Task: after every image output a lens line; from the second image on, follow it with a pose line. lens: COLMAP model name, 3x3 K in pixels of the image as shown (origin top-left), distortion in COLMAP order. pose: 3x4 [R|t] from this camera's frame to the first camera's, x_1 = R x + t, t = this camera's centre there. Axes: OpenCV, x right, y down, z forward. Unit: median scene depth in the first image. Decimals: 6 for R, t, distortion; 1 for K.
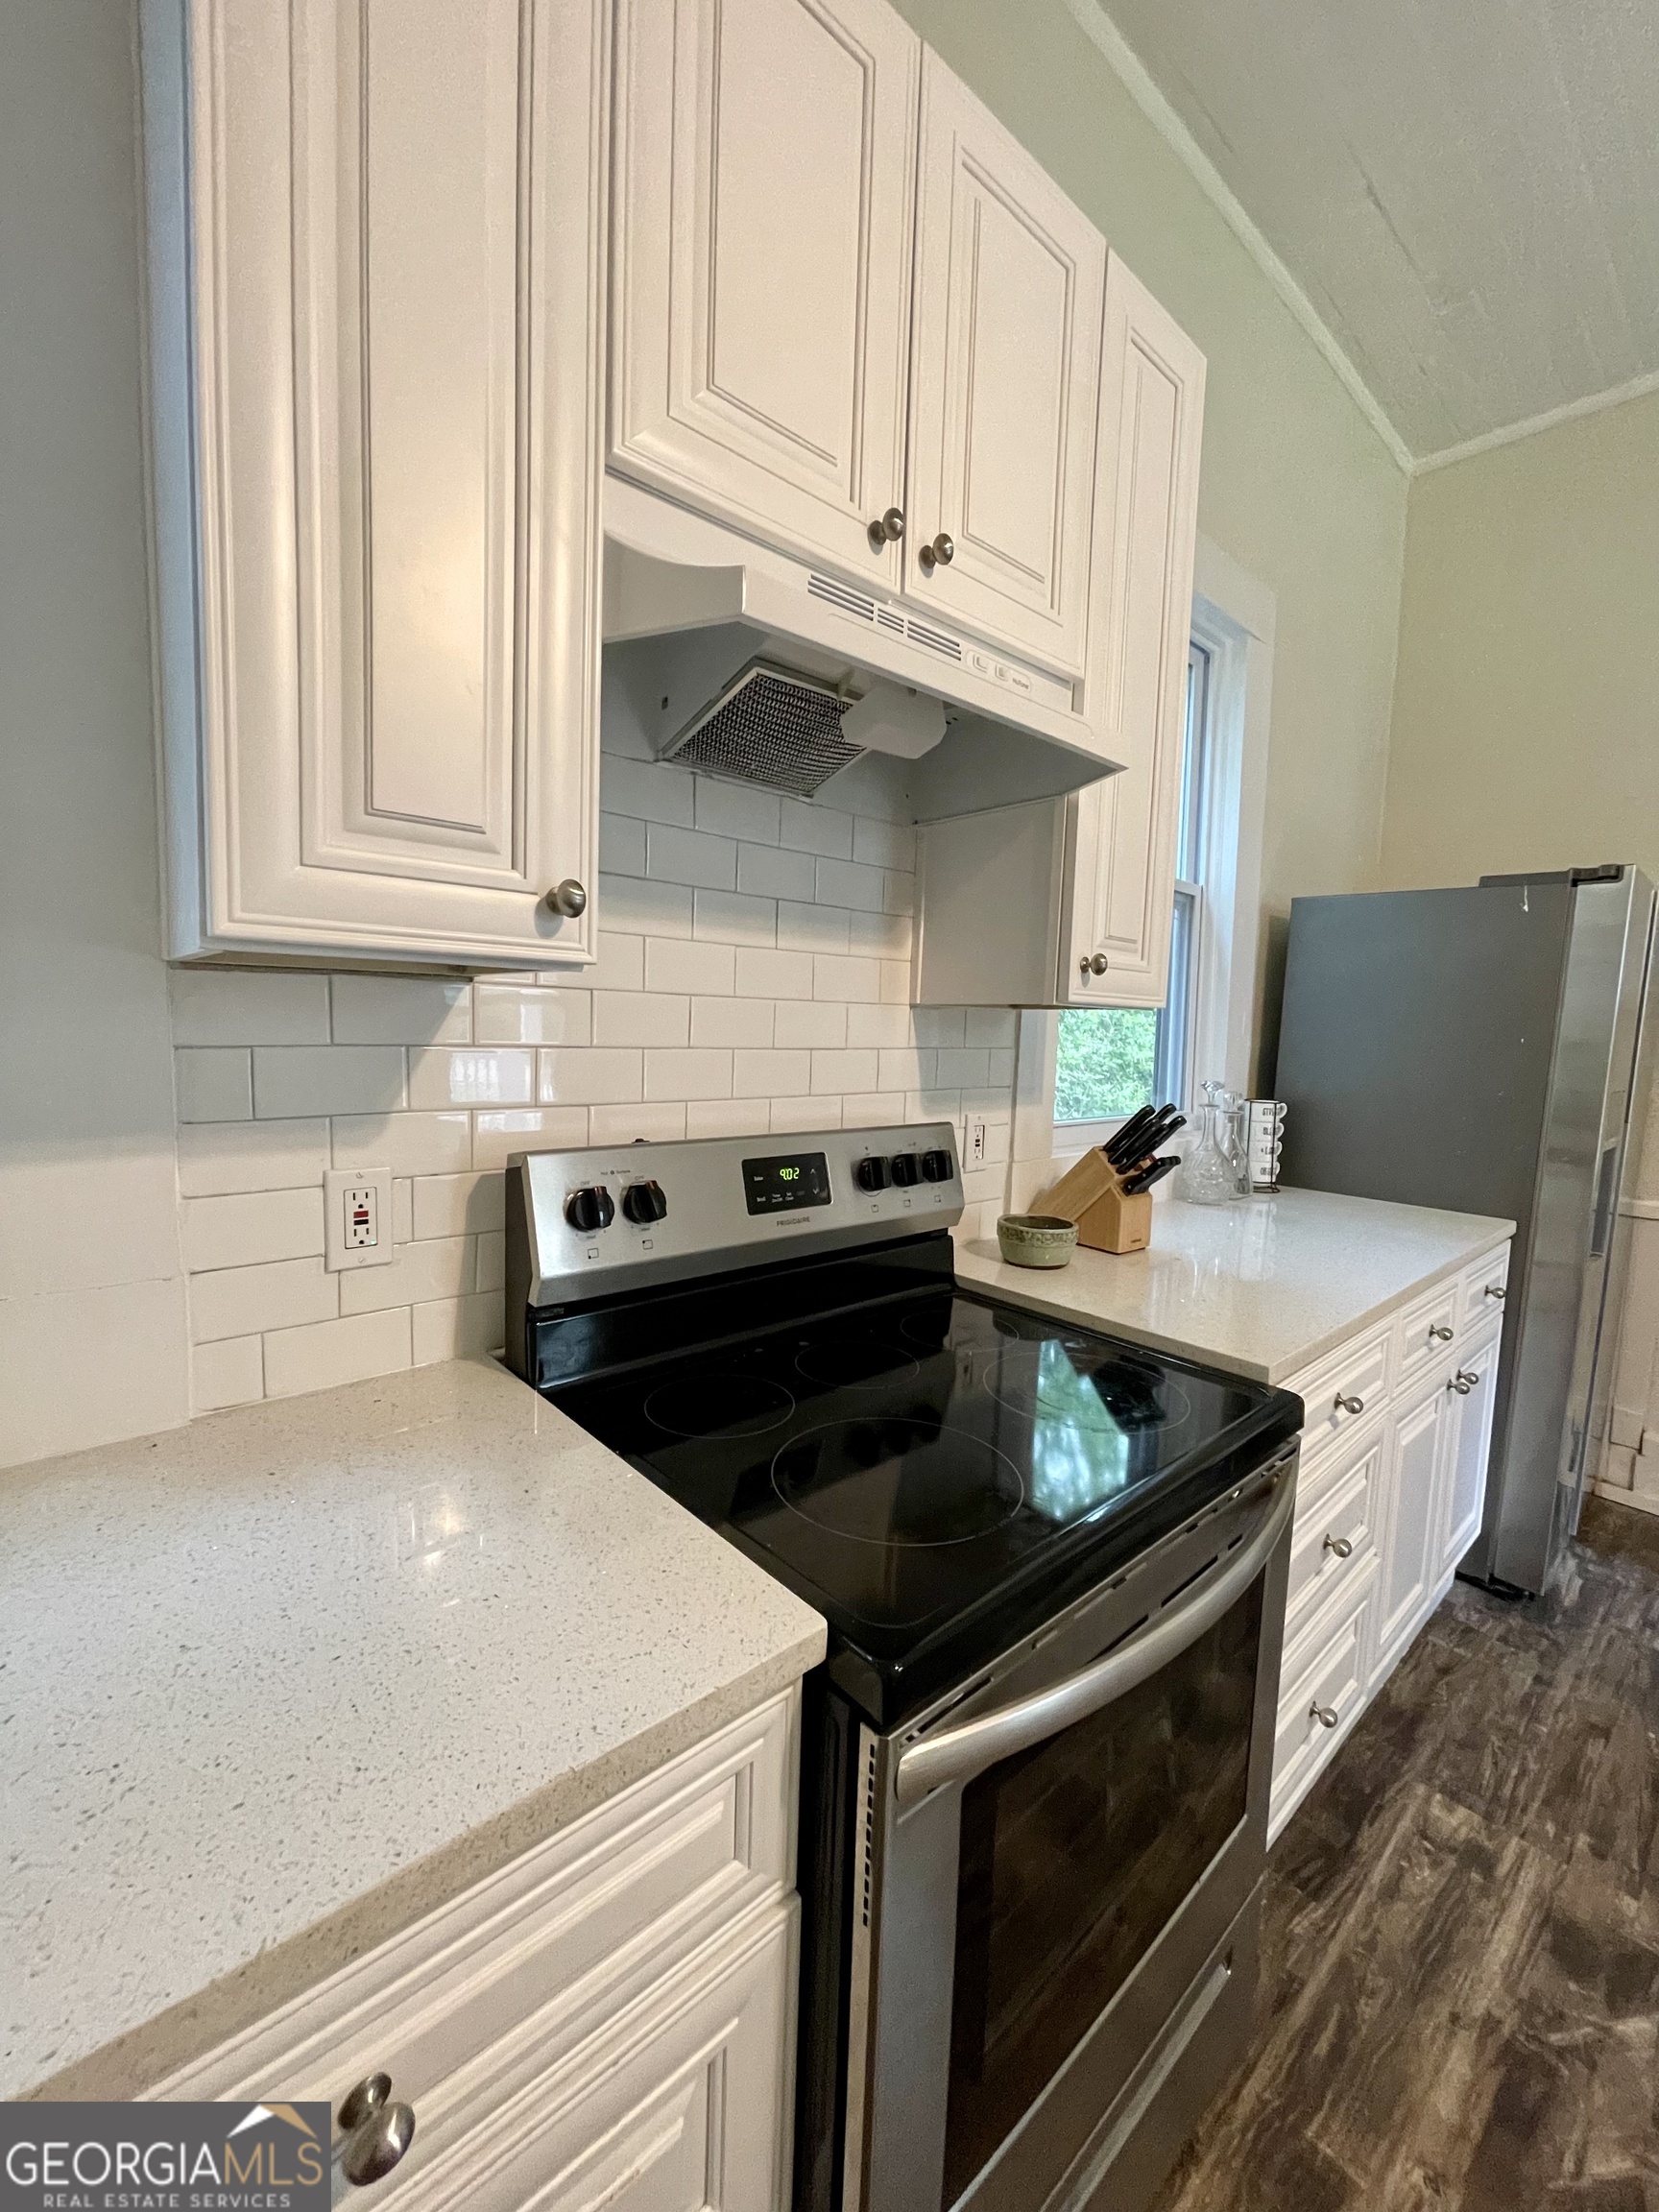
lens RADIAL K [[893.3, 0, 829.9], [0, 893.3, 1099.6], [0, 0, 1]] dist [-0.003997, -0.000050]
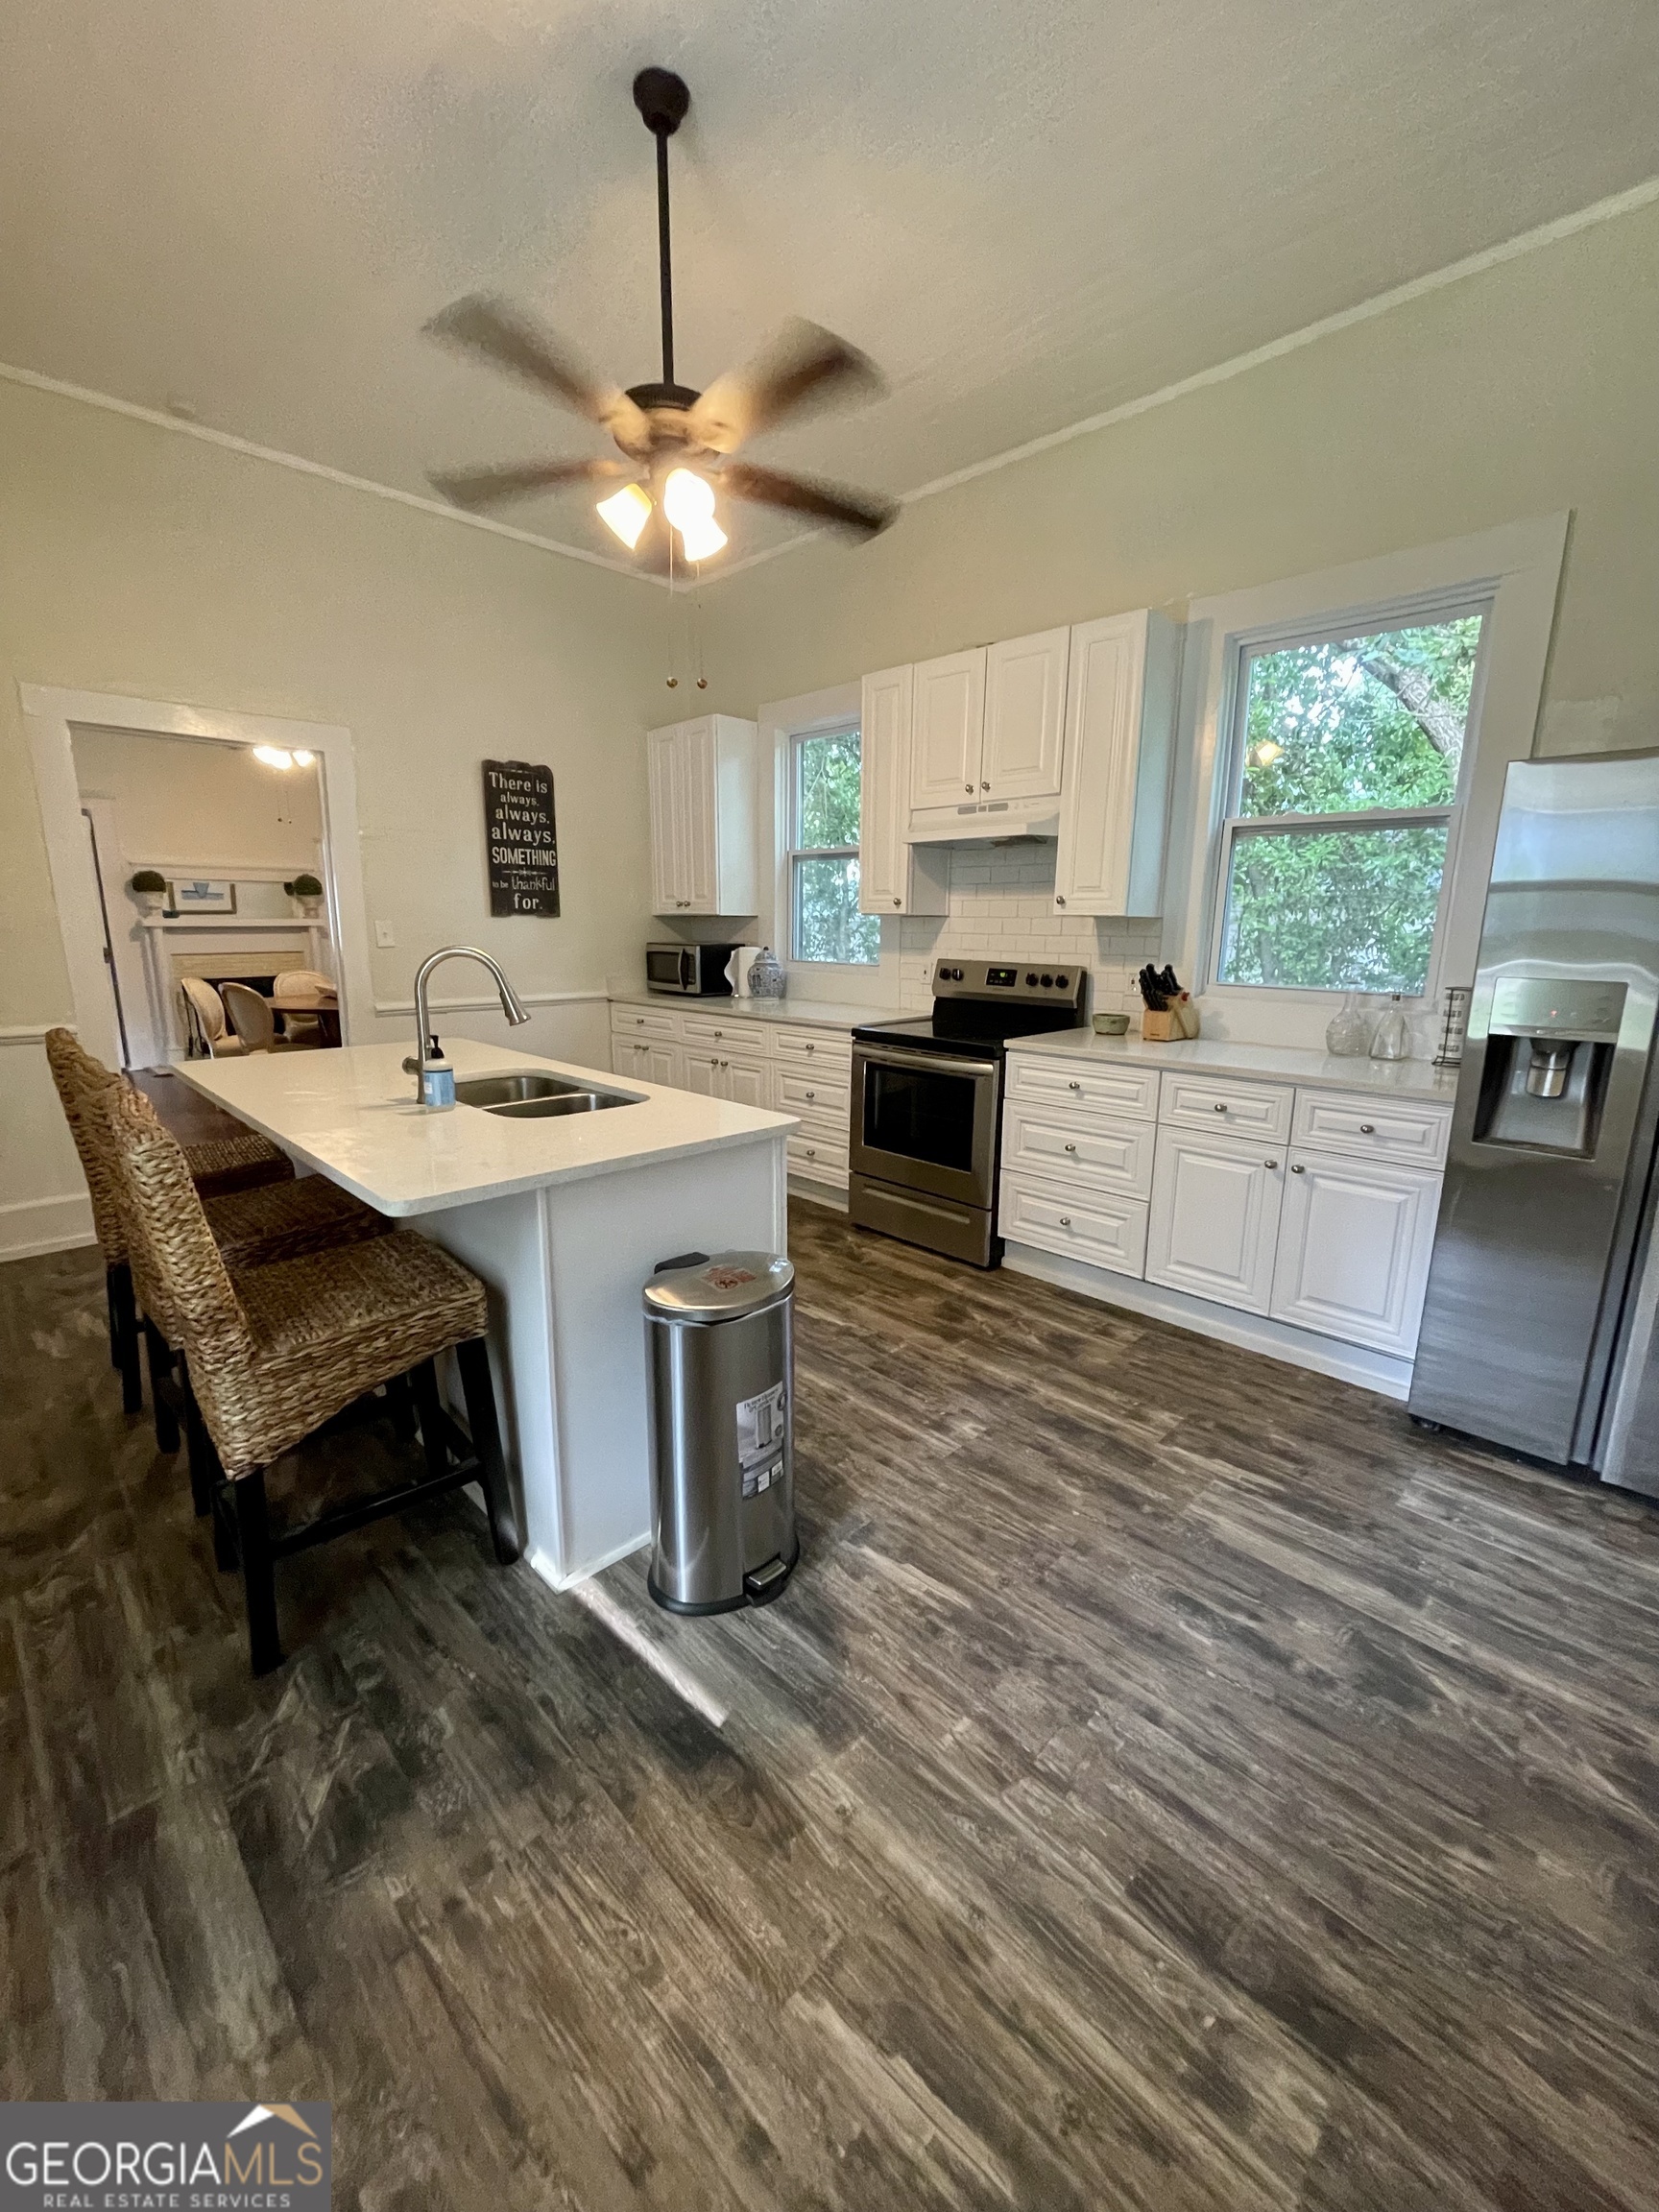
lens RADIAL K [[893.3, 0, 827.8], [0, 893.3, 1104.1], [0, 0, 1]] dist [-0.003997, -0.000050]
pose [[0.046848, 0.172152, -0.983956, 2.942776], [-0.091214, 0.981659, 0.167407, 0.056915], [0.994729, 0.081908, 0.061692, 0.220826]]
